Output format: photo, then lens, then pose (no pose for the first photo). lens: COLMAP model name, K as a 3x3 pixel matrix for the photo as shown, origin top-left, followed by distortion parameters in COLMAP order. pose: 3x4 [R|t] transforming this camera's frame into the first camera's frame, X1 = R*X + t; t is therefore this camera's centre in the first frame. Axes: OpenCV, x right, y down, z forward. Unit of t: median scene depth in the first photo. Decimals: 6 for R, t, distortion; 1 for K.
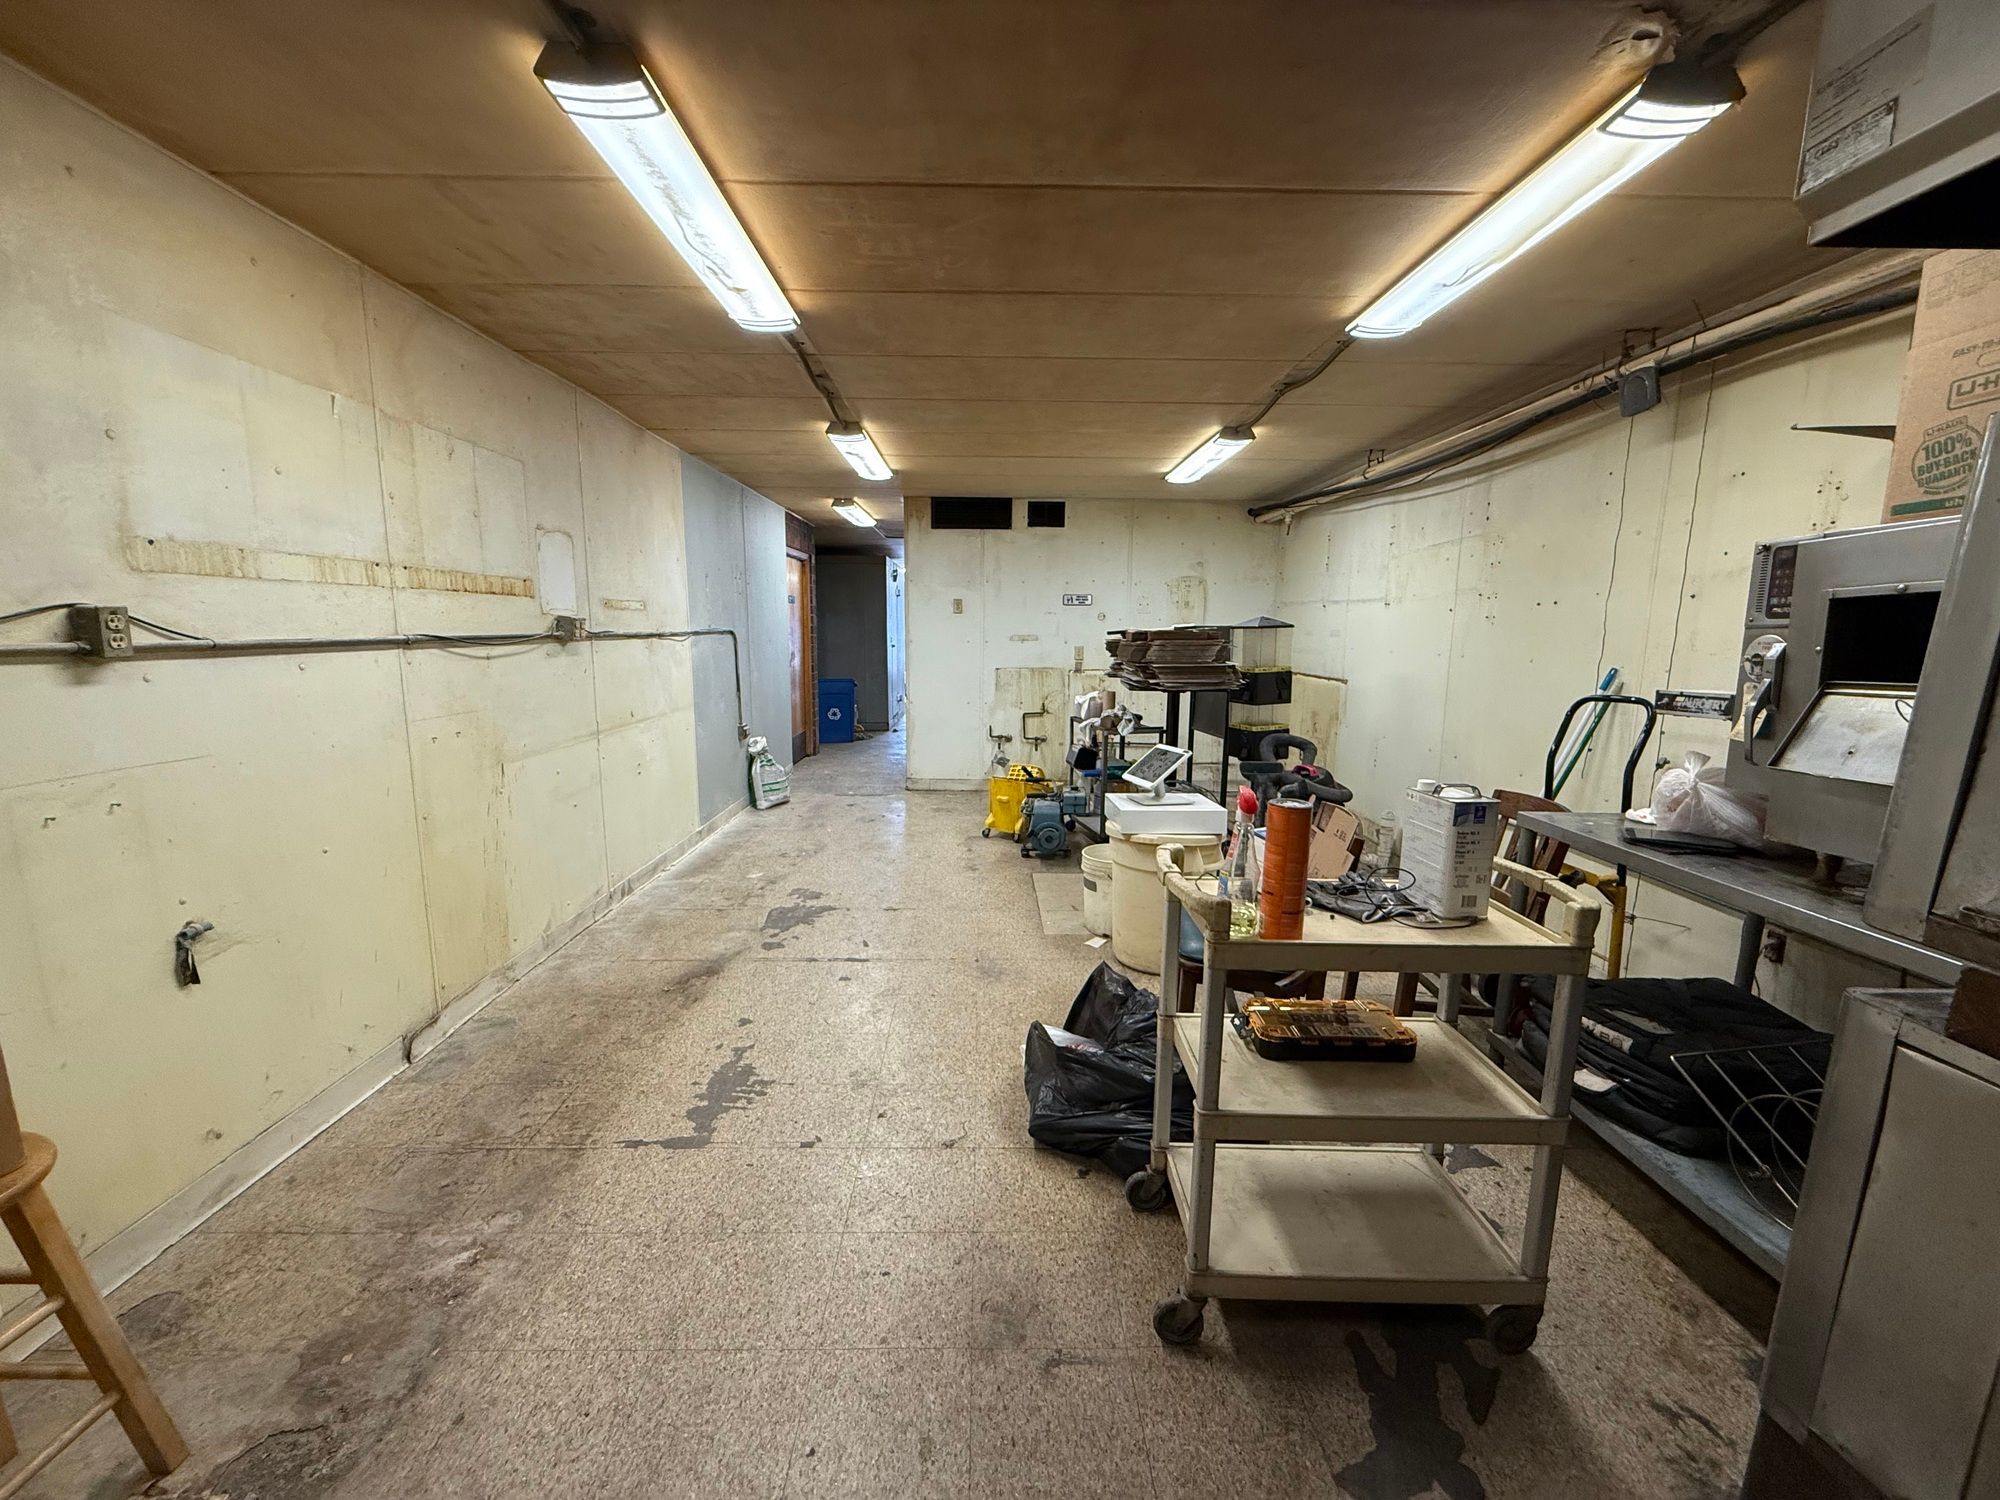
lens RADIAL K [[793.9, 0, 990.0], [0, 793.9, 752.1], [0, 0, 1]] dist [0.001120, 0.000078]
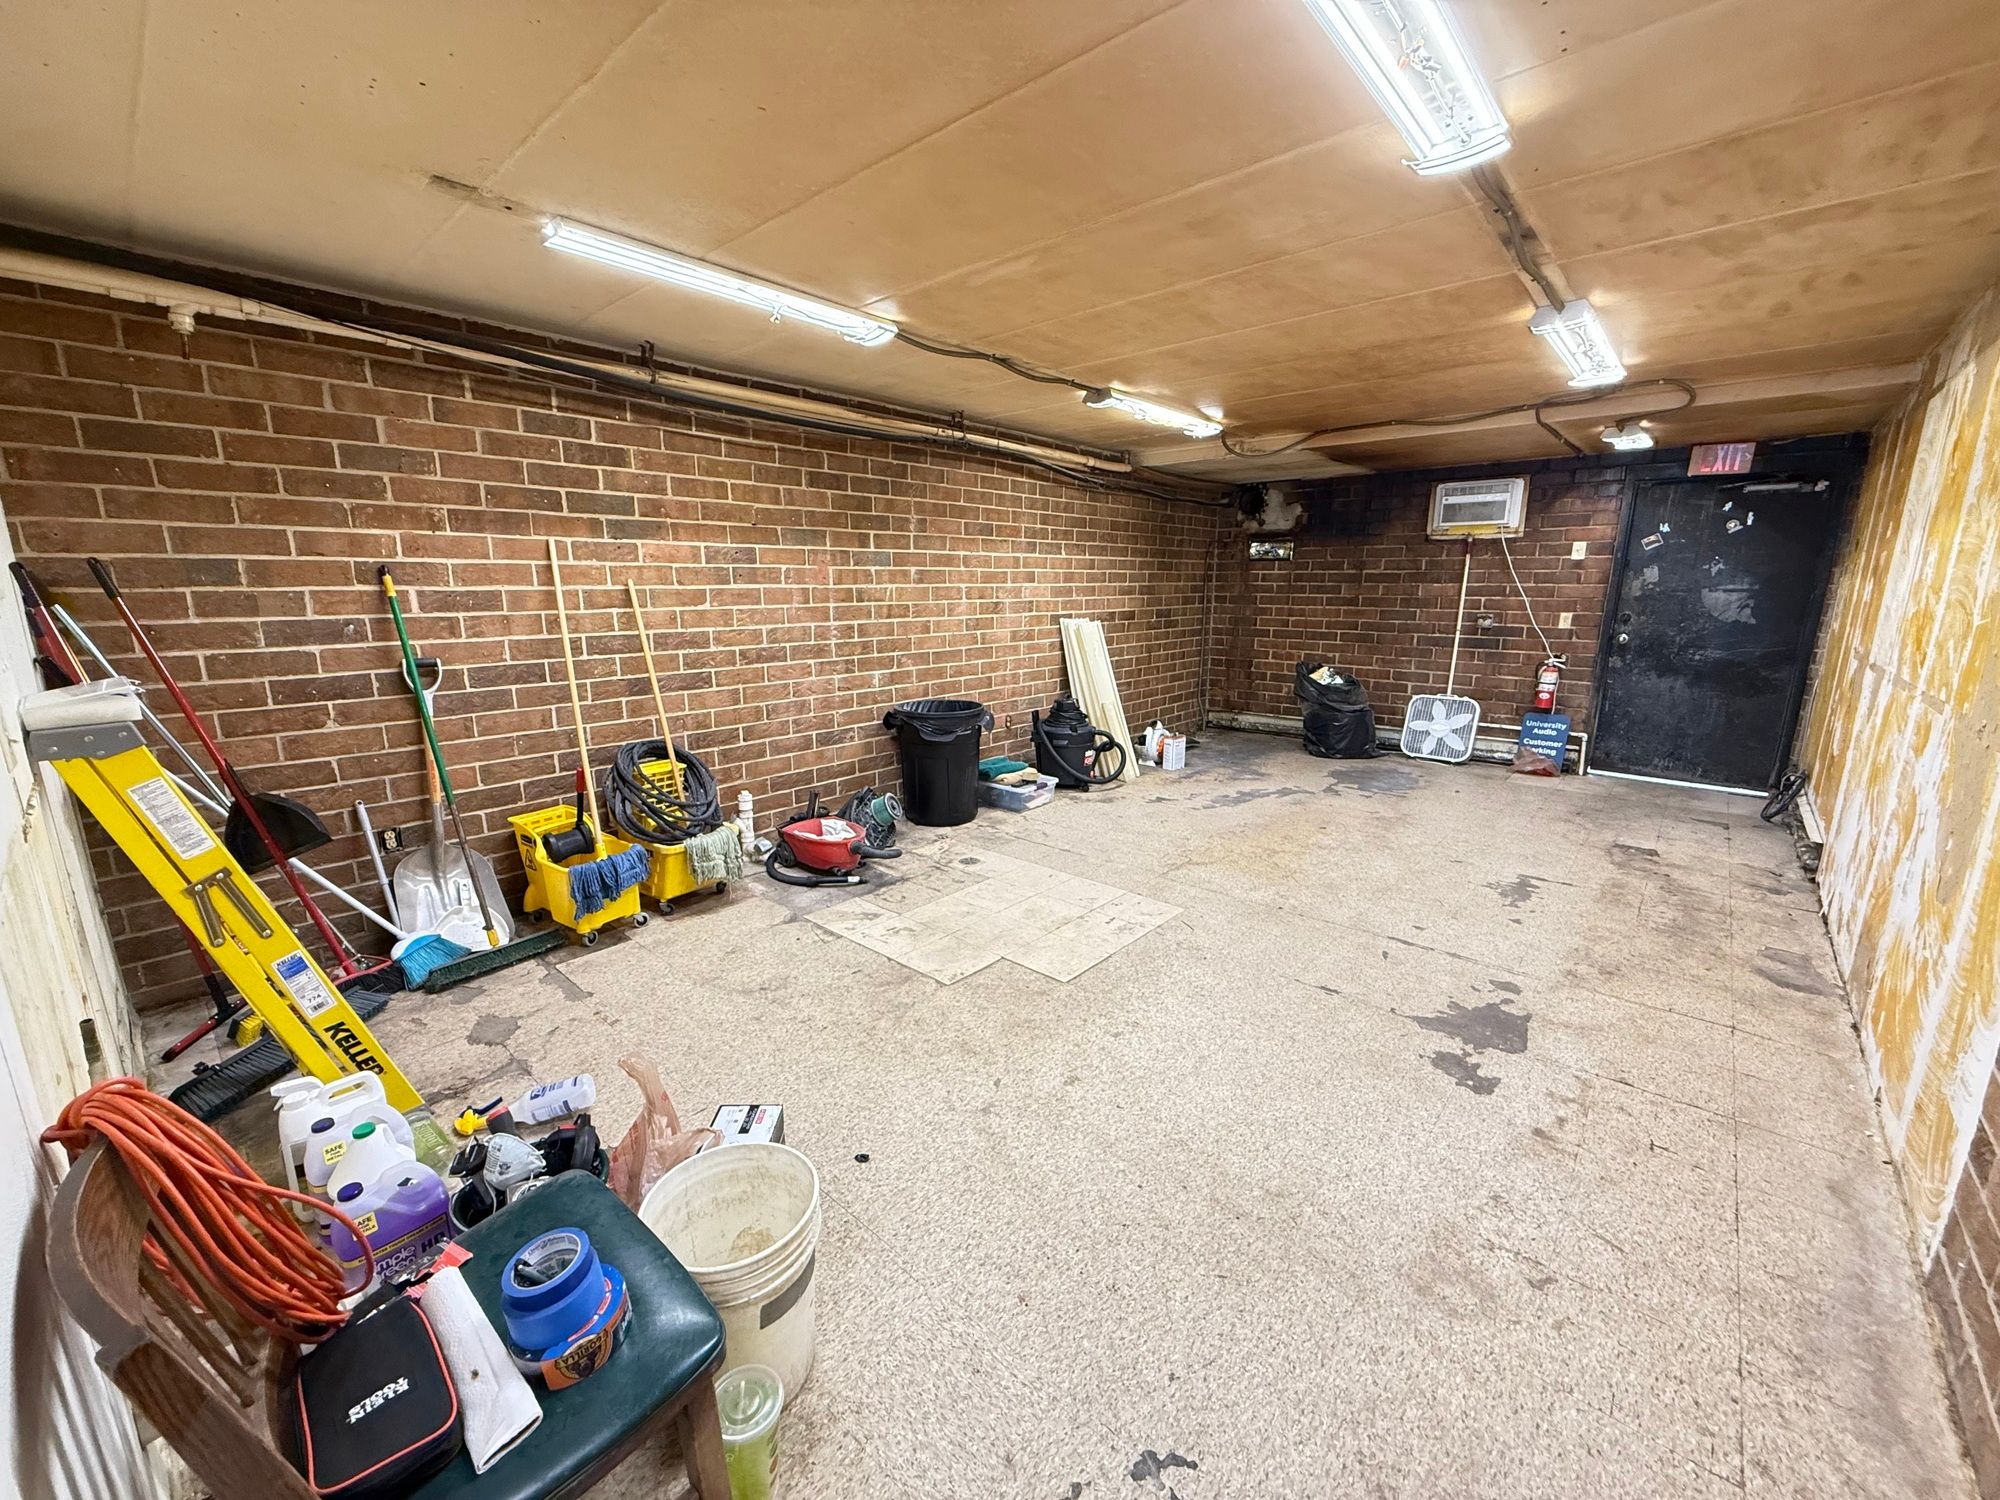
lens RADIAL K [[793.9, 0, 993.7], [0, 793.9, 755.3], [0, 0, 1]] dist [0.001120, 0.000078]
pose [[-0.737729, -0.152479, 0.657652, -0.355318], [0.098613, 0.939371, 0.328417, -0.281136], [-0.667856, 0.307136, -0.677964, 1.691203]]
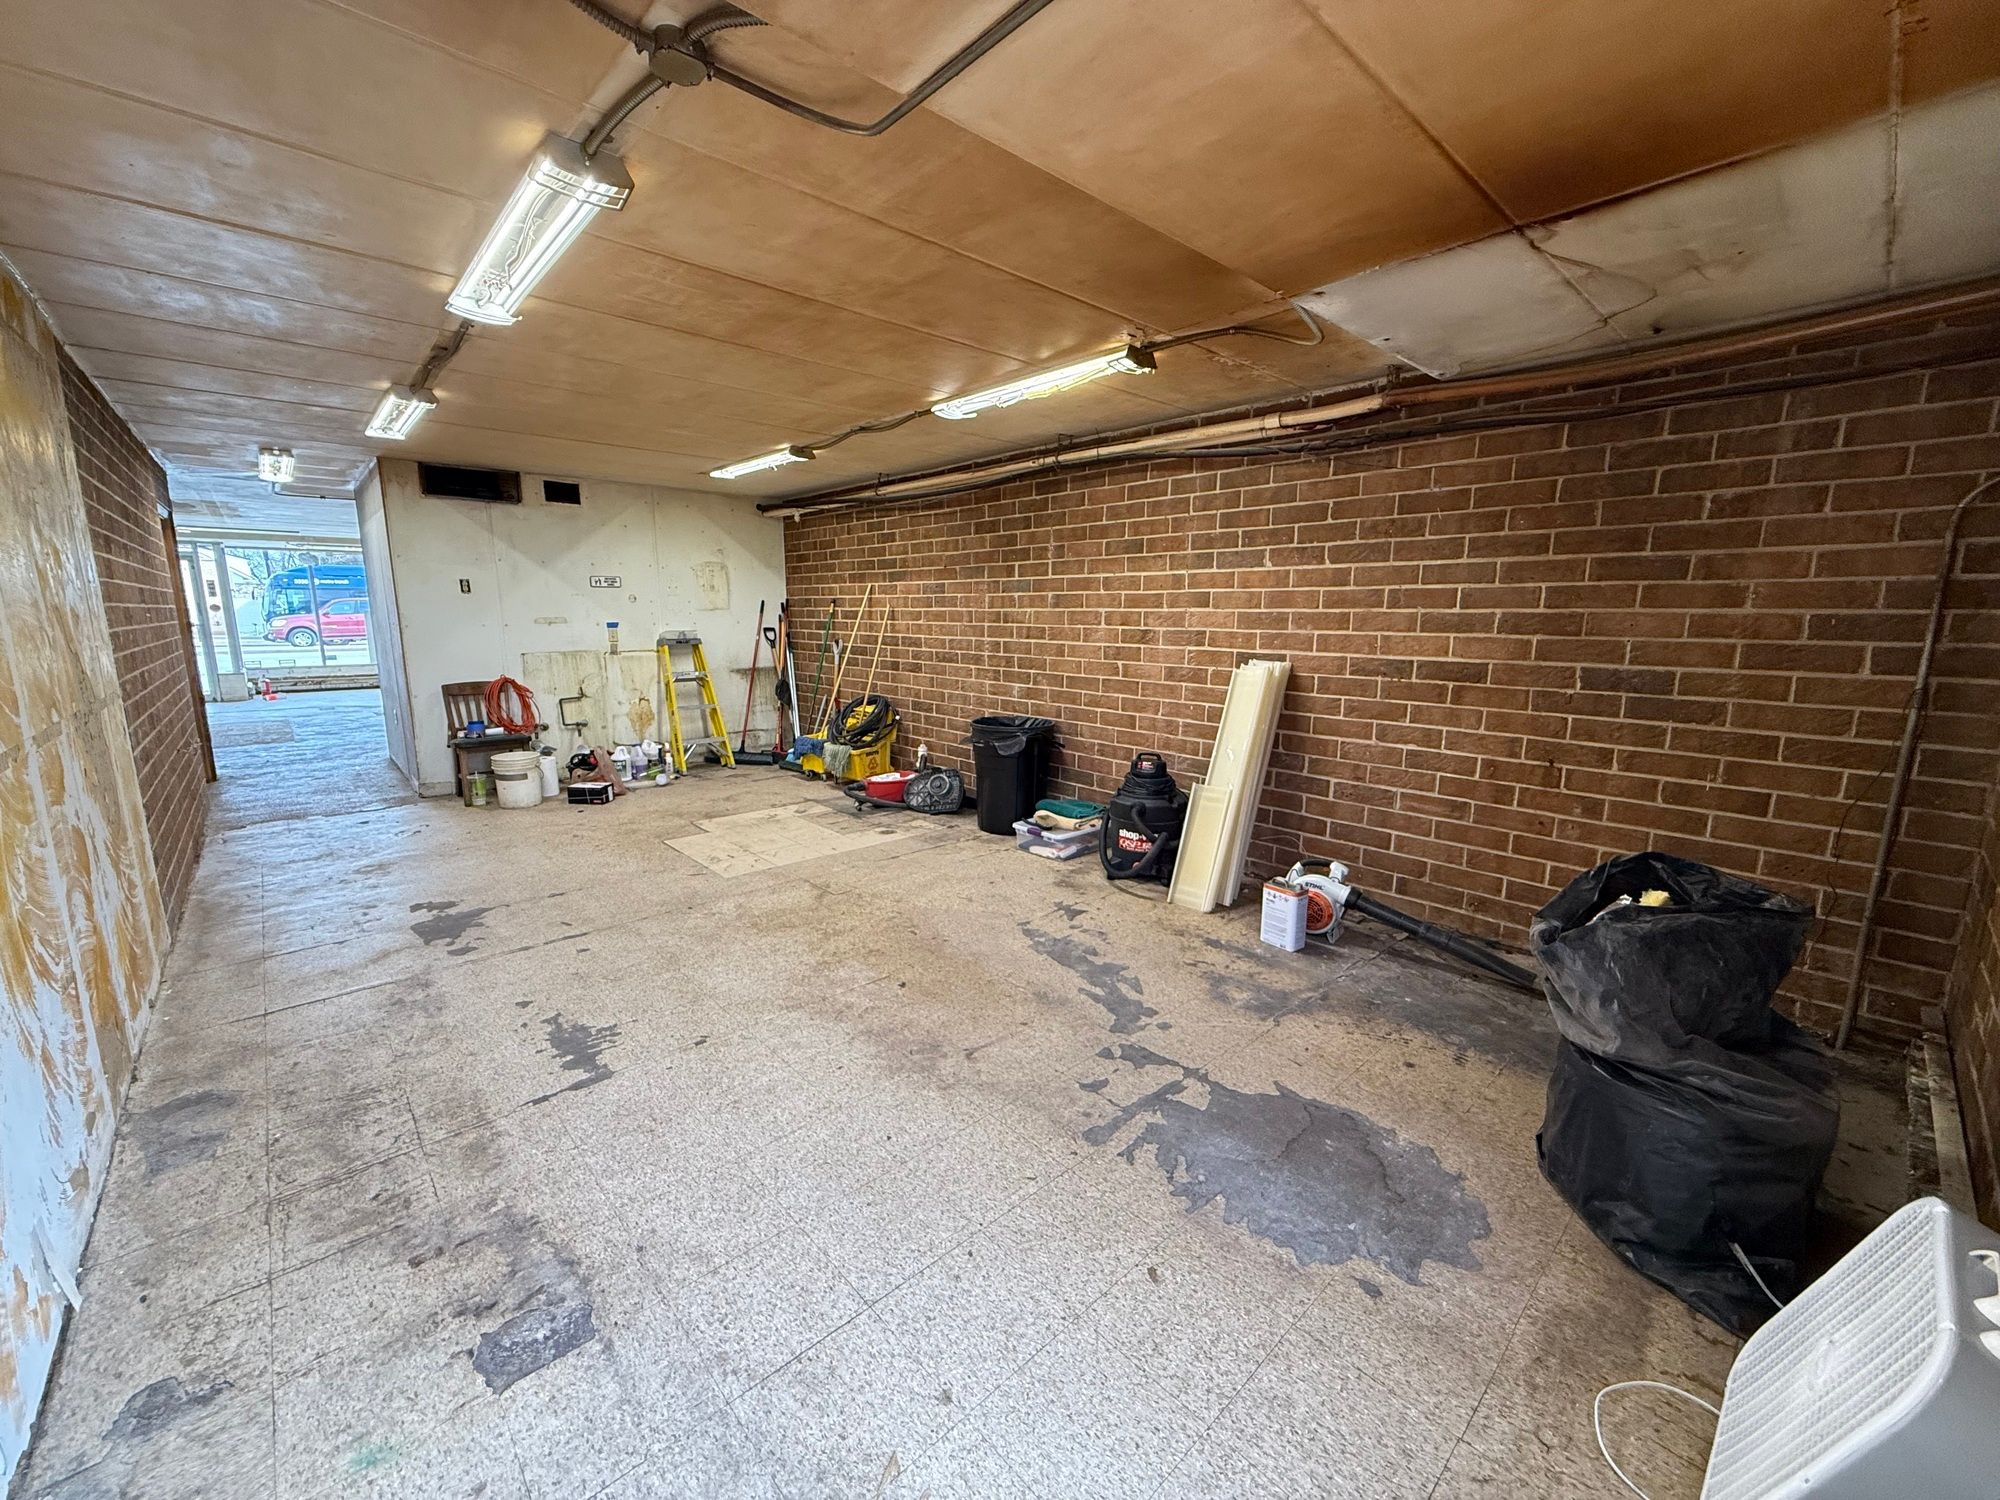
lens RADIAL K [[793.9, 0, 991.1], [0, 793.9, 754.6], [0, 0, 1]] dist [0.001120, 0.000078]
pose [[0.746457, -0.123998, 0.653778, -0.361023], [0.104408, 0.992141, 0.068964, 0.010788], [-0.657192, 0.016781, 0.753537, -0.123837]]
